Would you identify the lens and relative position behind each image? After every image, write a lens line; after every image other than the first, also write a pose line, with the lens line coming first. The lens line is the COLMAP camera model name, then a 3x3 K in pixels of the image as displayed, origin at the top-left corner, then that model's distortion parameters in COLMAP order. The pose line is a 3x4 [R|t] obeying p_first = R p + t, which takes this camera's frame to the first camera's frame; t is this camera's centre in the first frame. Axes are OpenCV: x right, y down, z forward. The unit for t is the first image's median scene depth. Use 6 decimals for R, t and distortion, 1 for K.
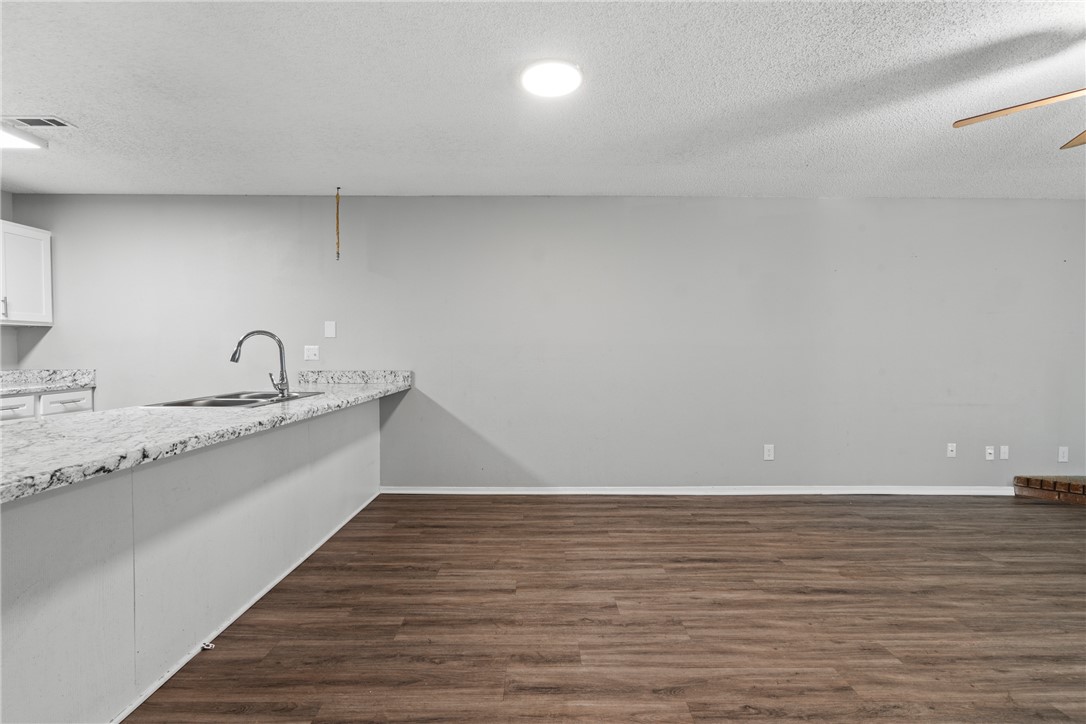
lens RADIAL K [[492.7, 0, 538.6], [0, 492.7, 362.6], [0, 0, 1]] dist [-0.003764, 0.000939]
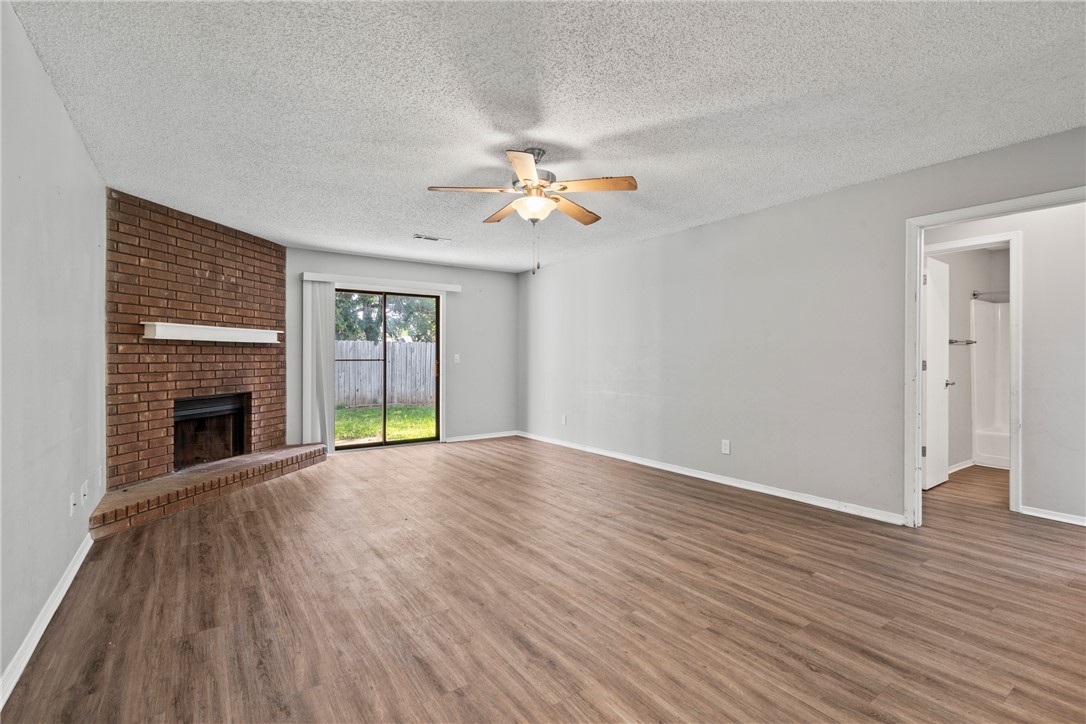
lens RADIAL K [[492.7, 0, 538.7], [0, 492.7, 355.6], [0, 0, 1]] dist [-0.003764, 0.000939]
pose [[-0.574205, -0.002198, 0.818708, -0.082194], [0.017148, 0.999745, 0.014711, -0.029727], [-0.818532, 0.022486, -0.574021, 1.307044]]
